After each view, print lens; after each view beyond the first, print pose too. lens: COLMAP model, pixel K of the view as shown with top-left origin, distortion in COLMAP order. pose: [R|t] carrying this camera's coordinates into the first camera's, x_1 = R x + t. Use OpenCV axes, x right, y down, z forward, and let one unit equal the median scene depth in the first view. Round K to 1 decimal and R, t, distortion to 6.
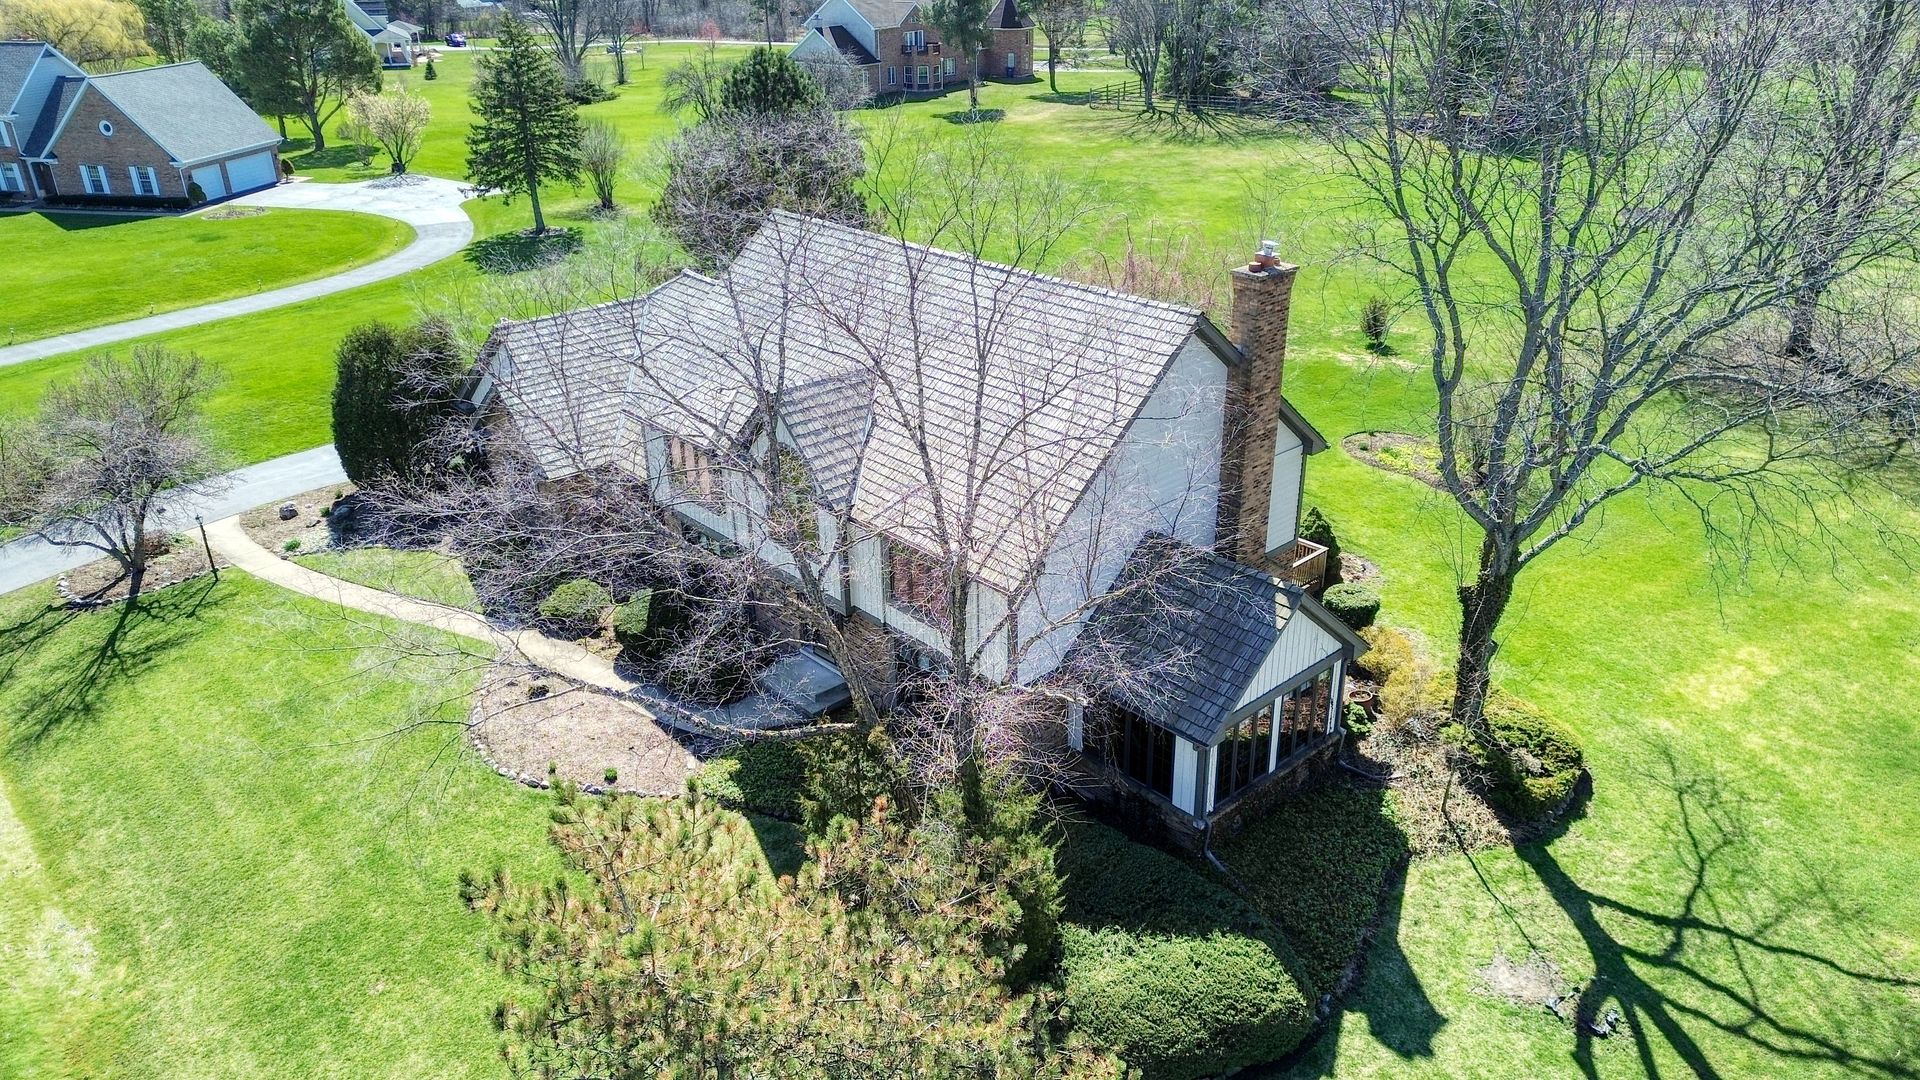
lens RADIAL K [[1381.0, 0, 1025.0], [0, 1381.0, 540.3], [0, 0, 1]] dist [-0.005987, -0.001851]
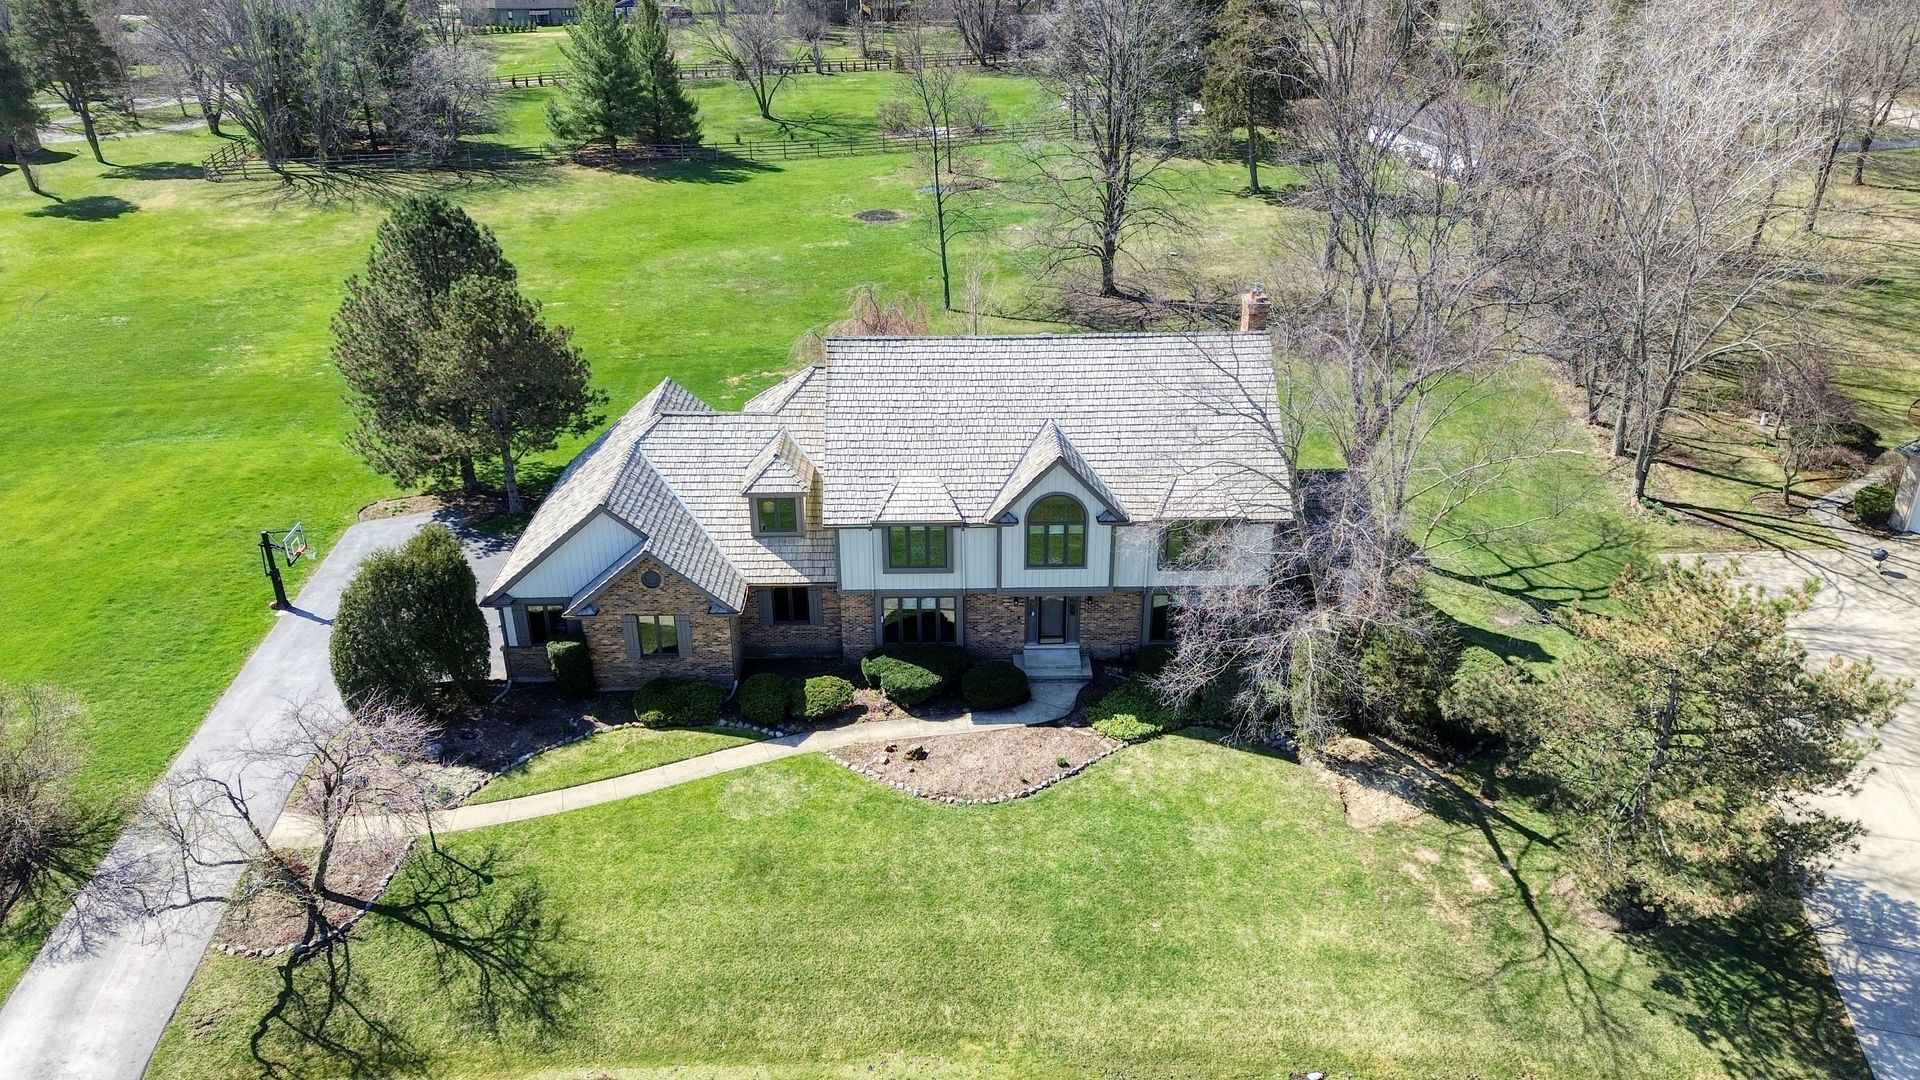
lens RADIAL K [[1367.2, 0, 960.0], [0, 1367.2, 540.0], [0, 0, 1]] dist [0.039867, -0.001000]
pose [[0.690392, -0.327978, 0.644818, -1.101200], [0.317559, 0.938256, 0.137228, -0.235036], [-0.650012, 0.110027, 0.751917, 0.039776]]
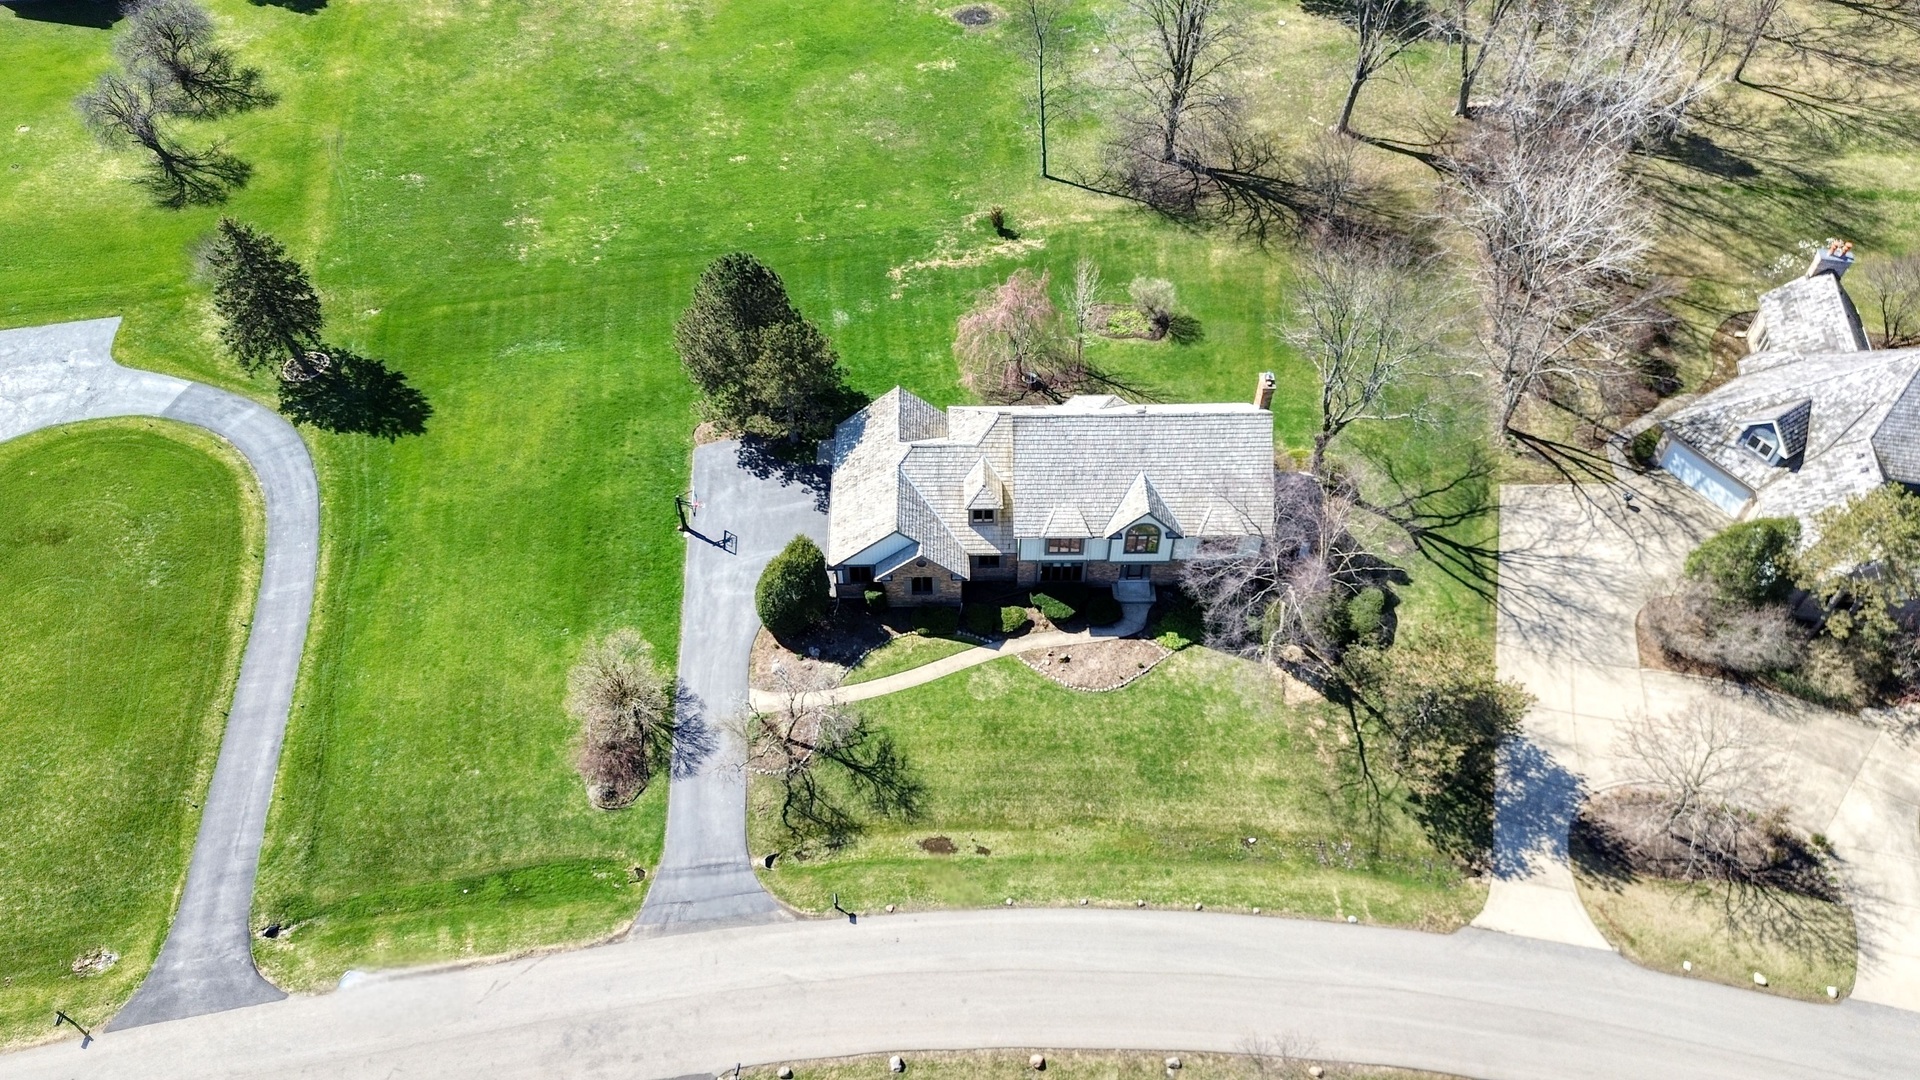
lens RADIAL K [[1350.8, 0, 960.0], [0, 1350.8, 540.0], [0, 0, 1]] dist [0.058074, 0.000209]
pose [[0.694116, -0.550213, 0.464187, -1.515369], [0.314122, 0.811701, 0.492411, -1.317721], [-0.647712, -0.195979, 0.736248, -0.580759]]
